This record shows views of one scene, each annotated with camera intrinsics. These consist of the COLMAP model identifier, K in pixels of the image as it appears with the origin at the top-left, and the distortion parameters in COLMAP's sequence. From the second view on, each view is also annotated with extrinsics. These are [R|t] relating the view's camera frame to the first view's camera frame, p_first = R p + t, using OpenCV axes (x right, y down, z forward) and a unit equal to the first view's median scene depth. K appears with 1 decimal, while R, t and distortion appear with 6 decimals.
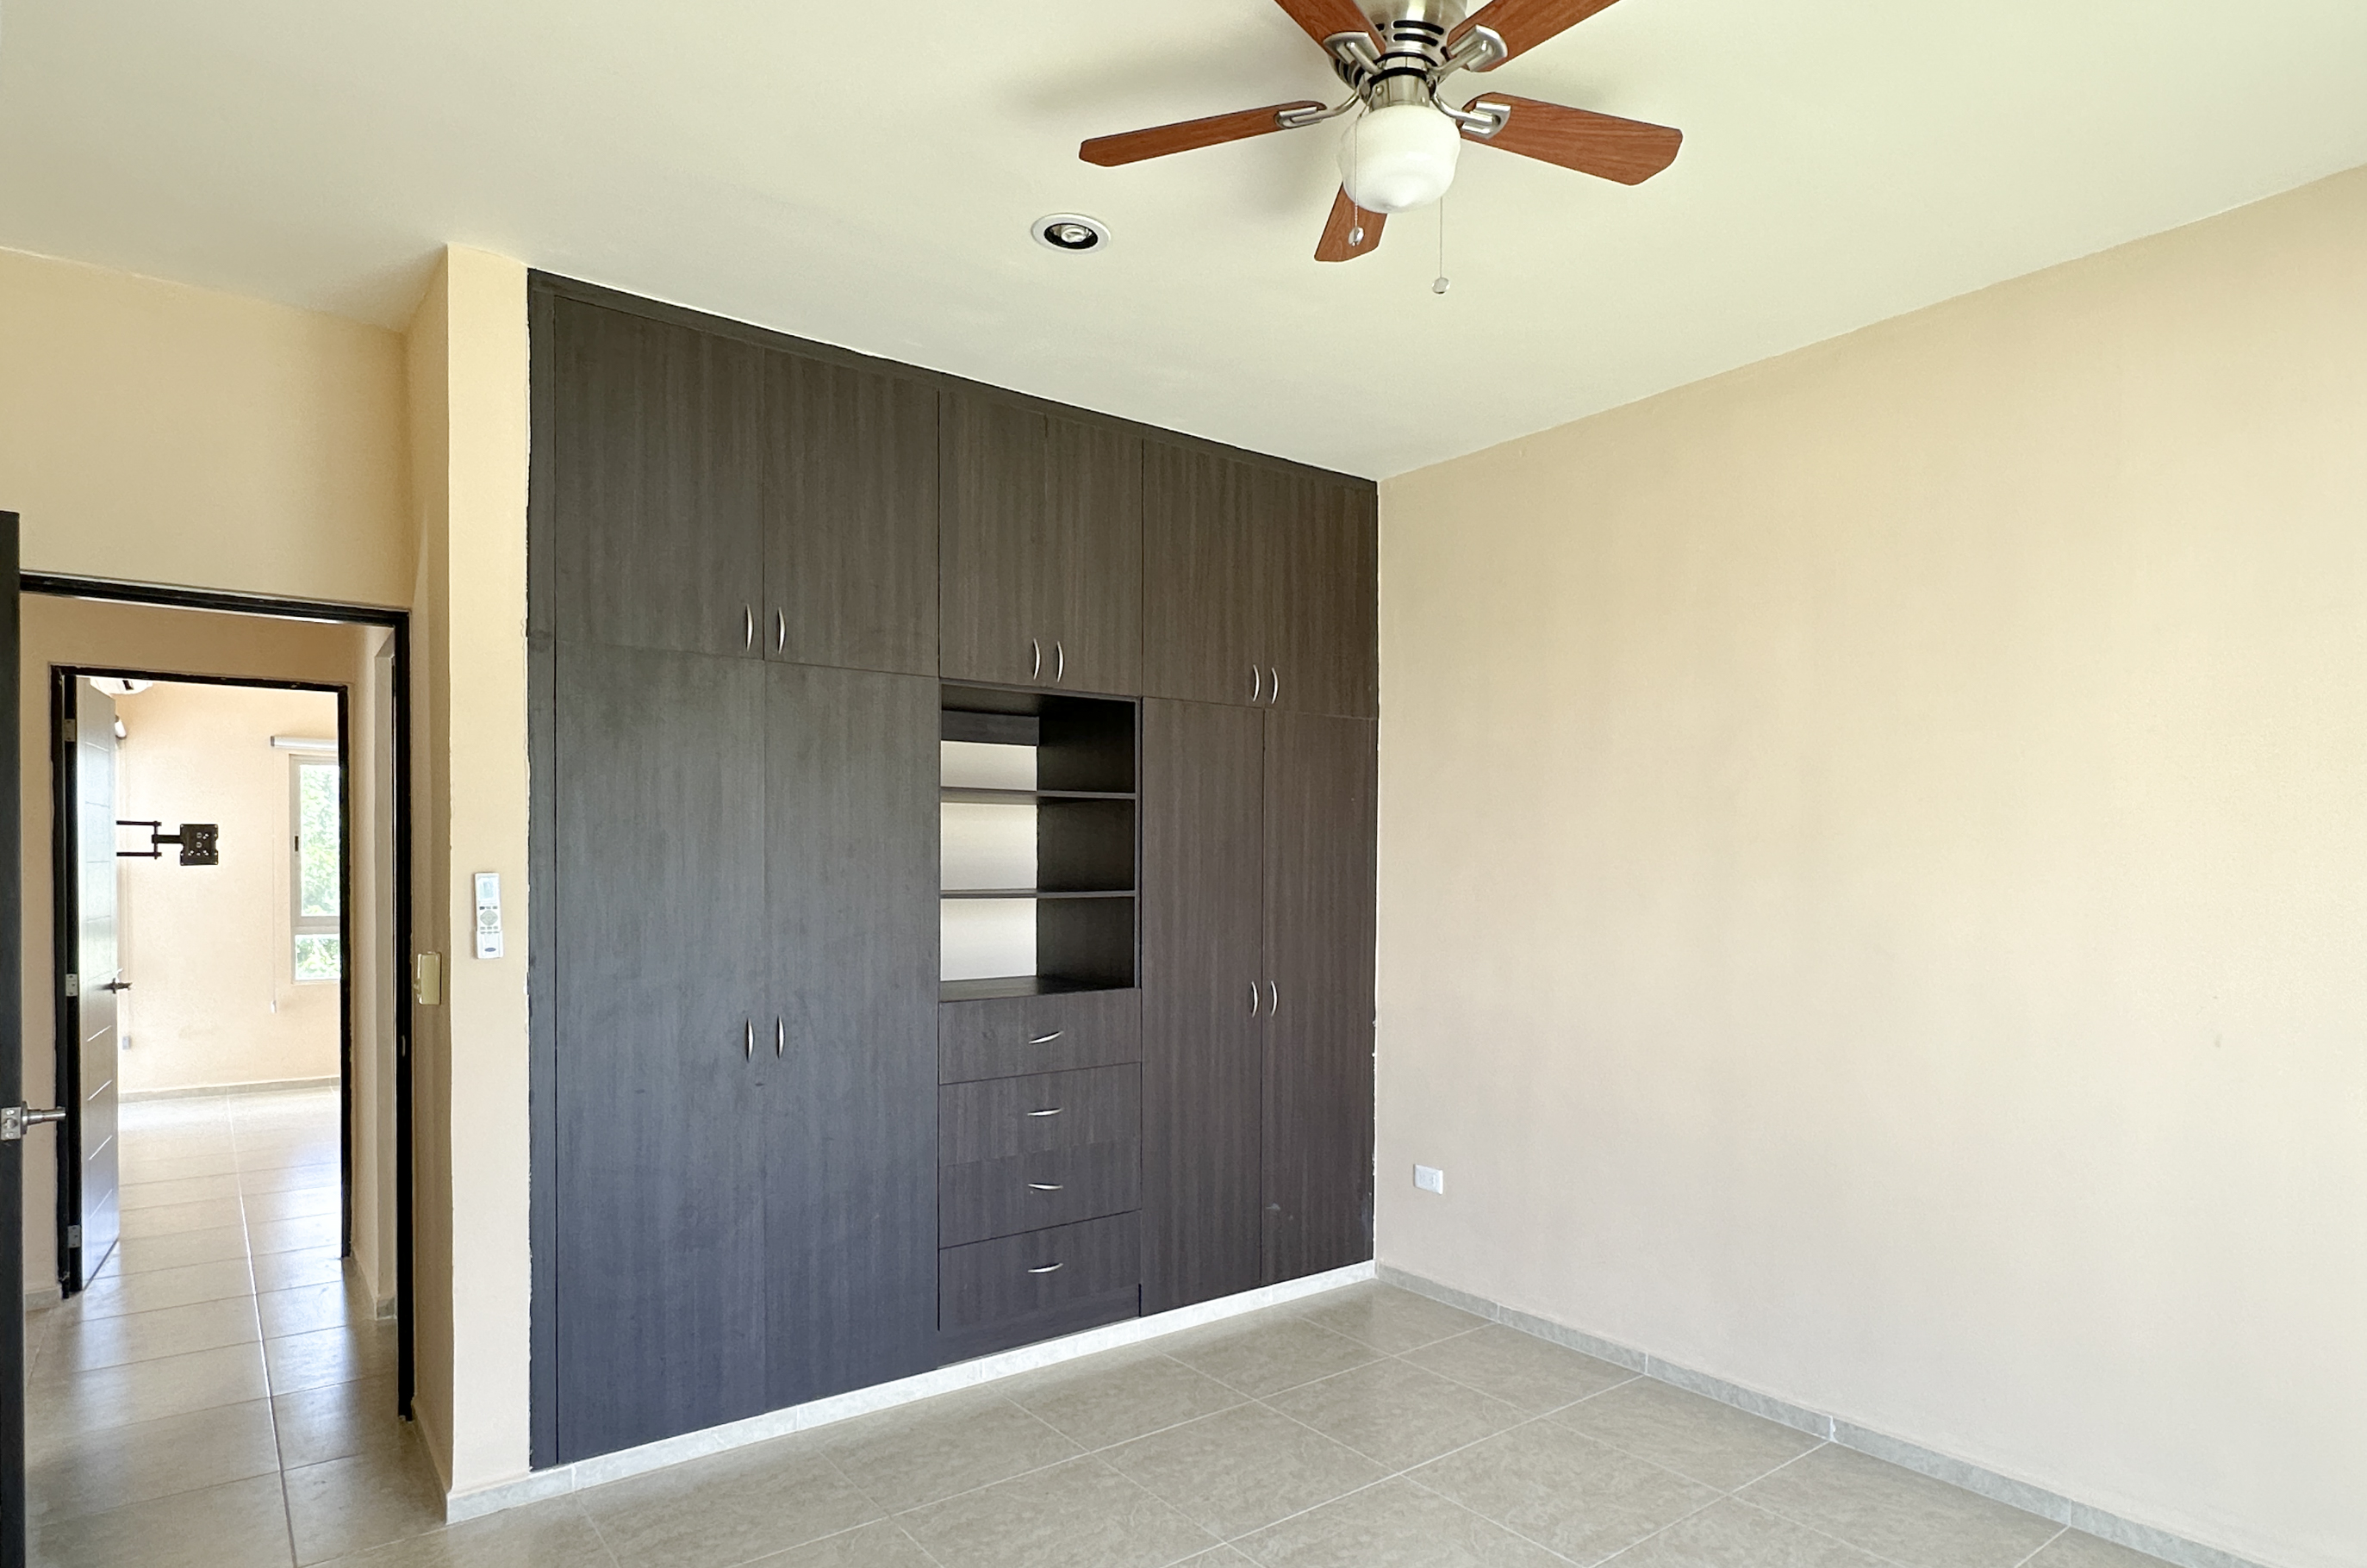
lens RADIAL K [[1298.3, 0, 1182.8], [0, 1298.3, 872.8], [0, 0, 1]] dist [-0.001123, 0.000131]
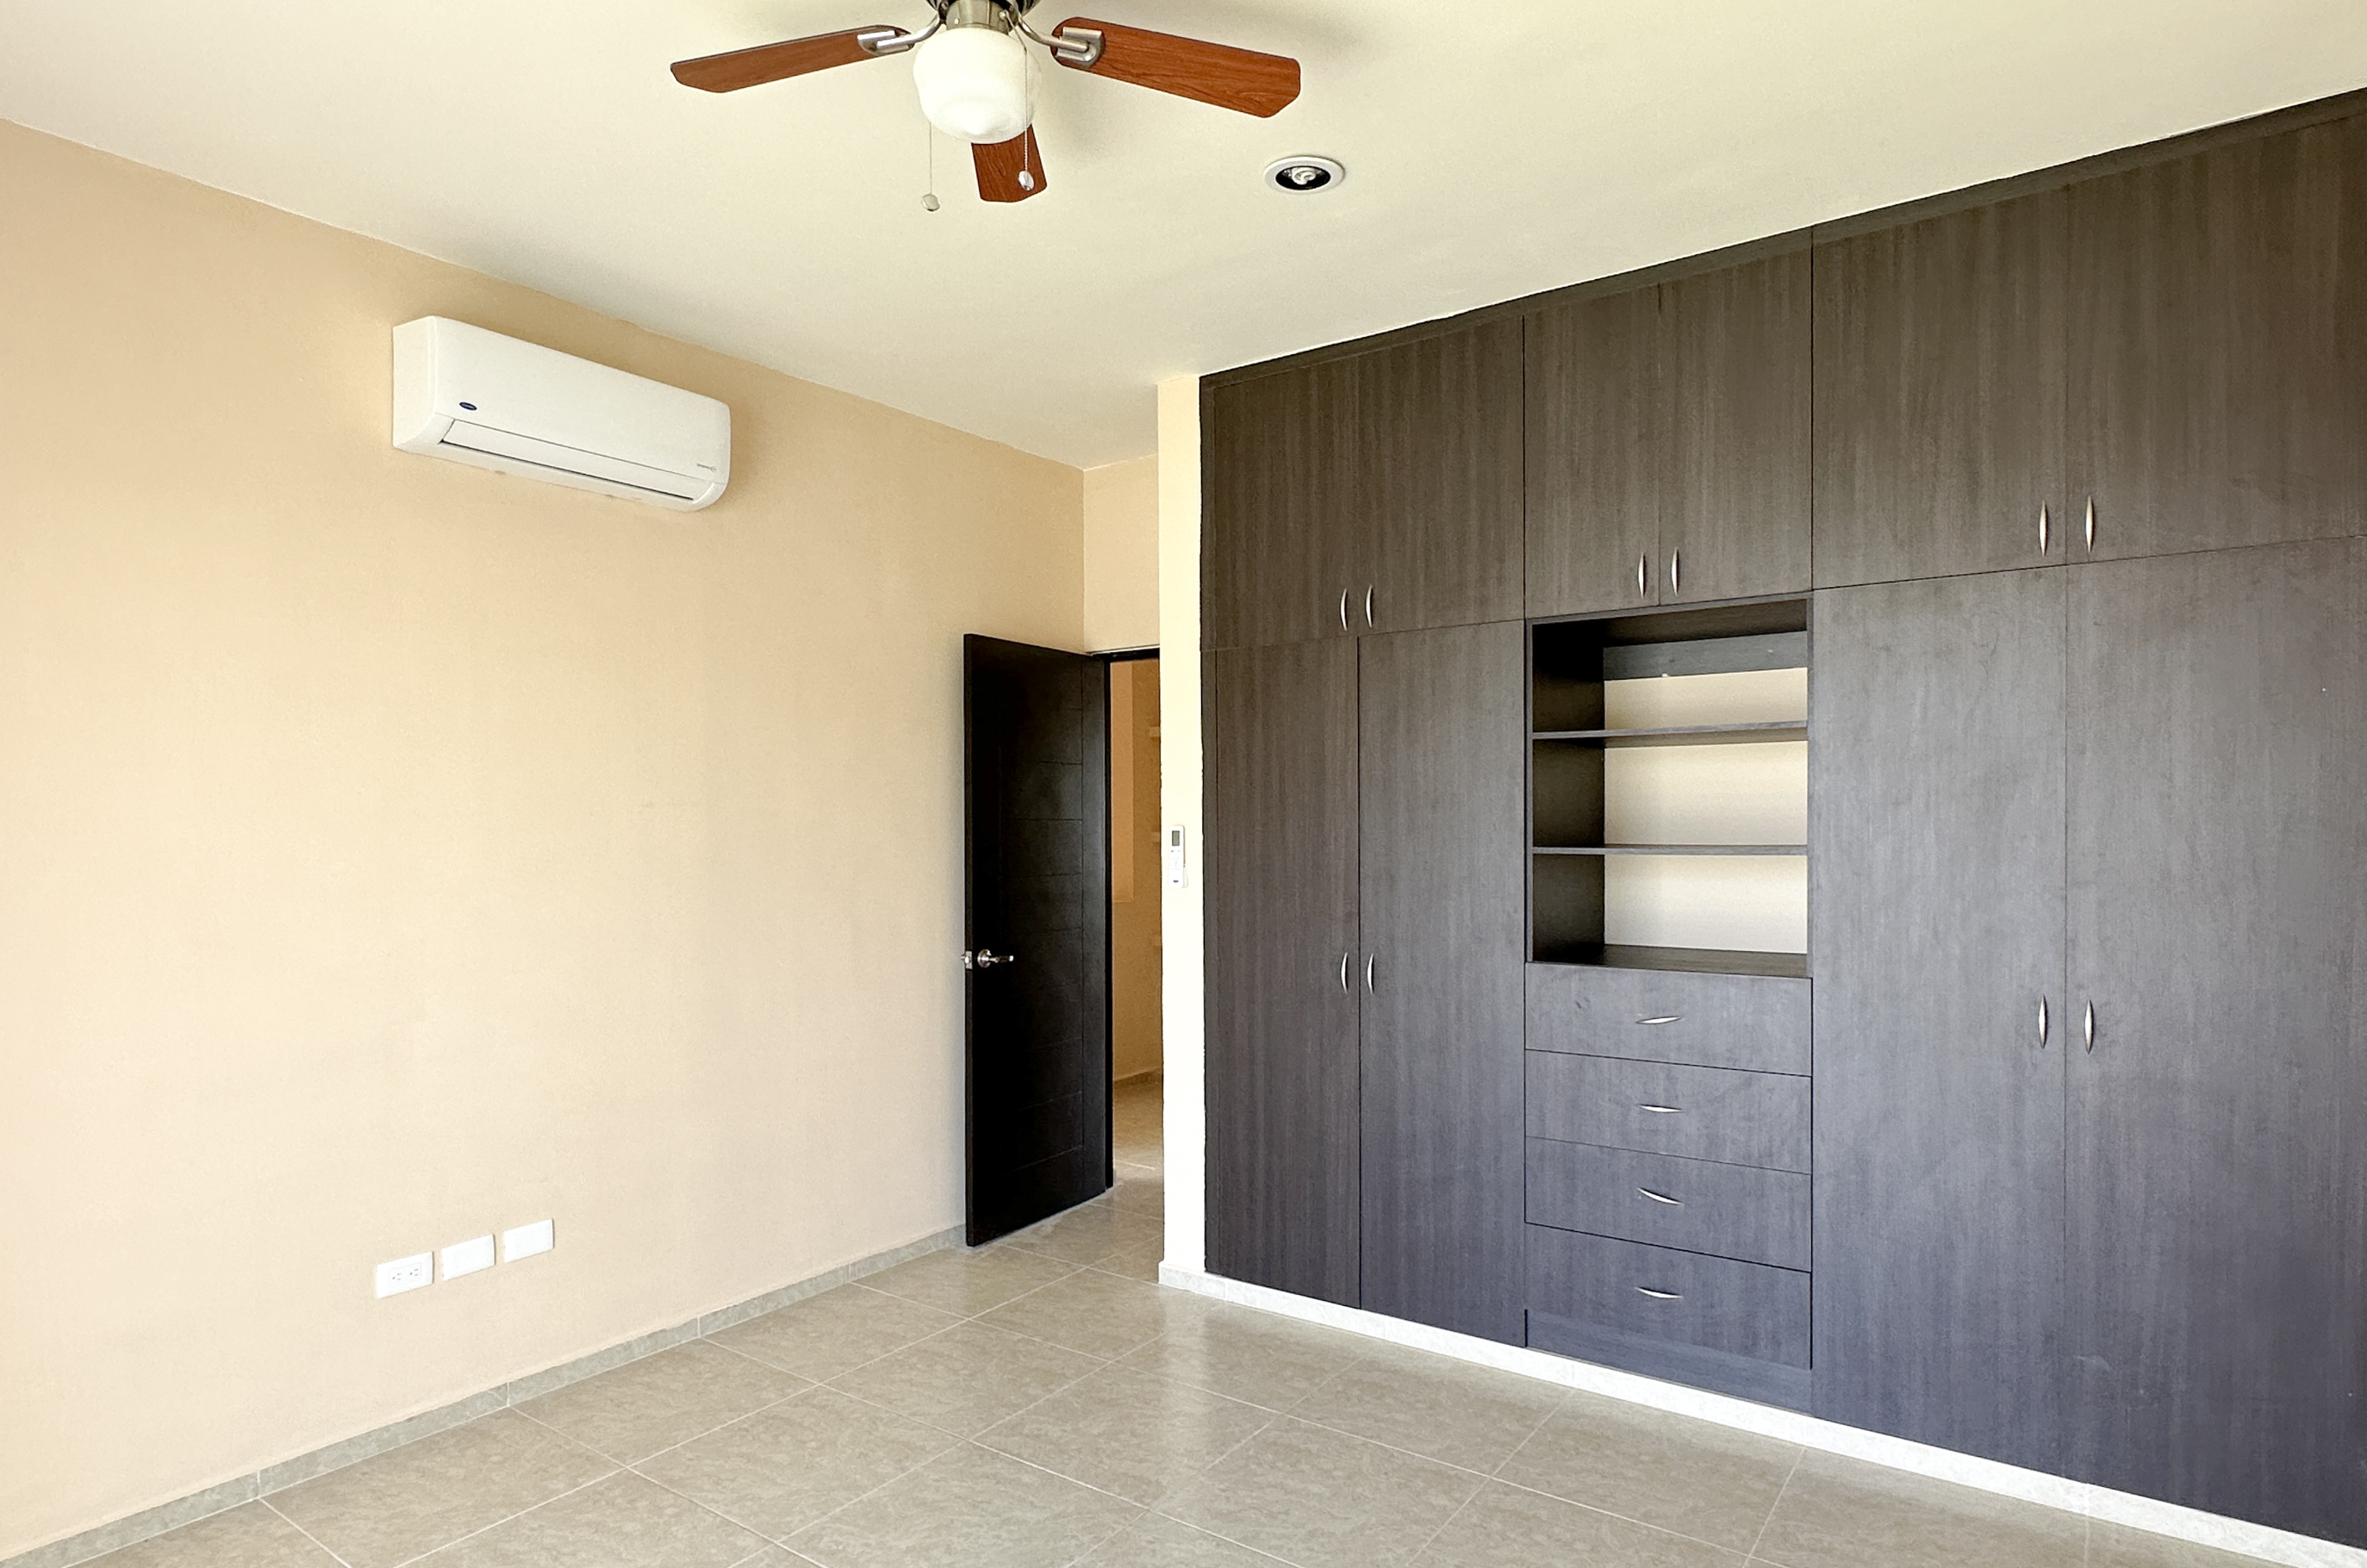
lens RADIAL K [[1292.7, 0, 1184.0], [0, 1292.7, 834.5], [0, 0, 1]] dist [0.001785, 0.000262]
pose [[0.304719, 0.005716, -0.952425, 0.662605], [0.003397, 0.999969, 0.007088, -0.001262], [0.952436, -0.005395, 0.304691, 0.497675]]
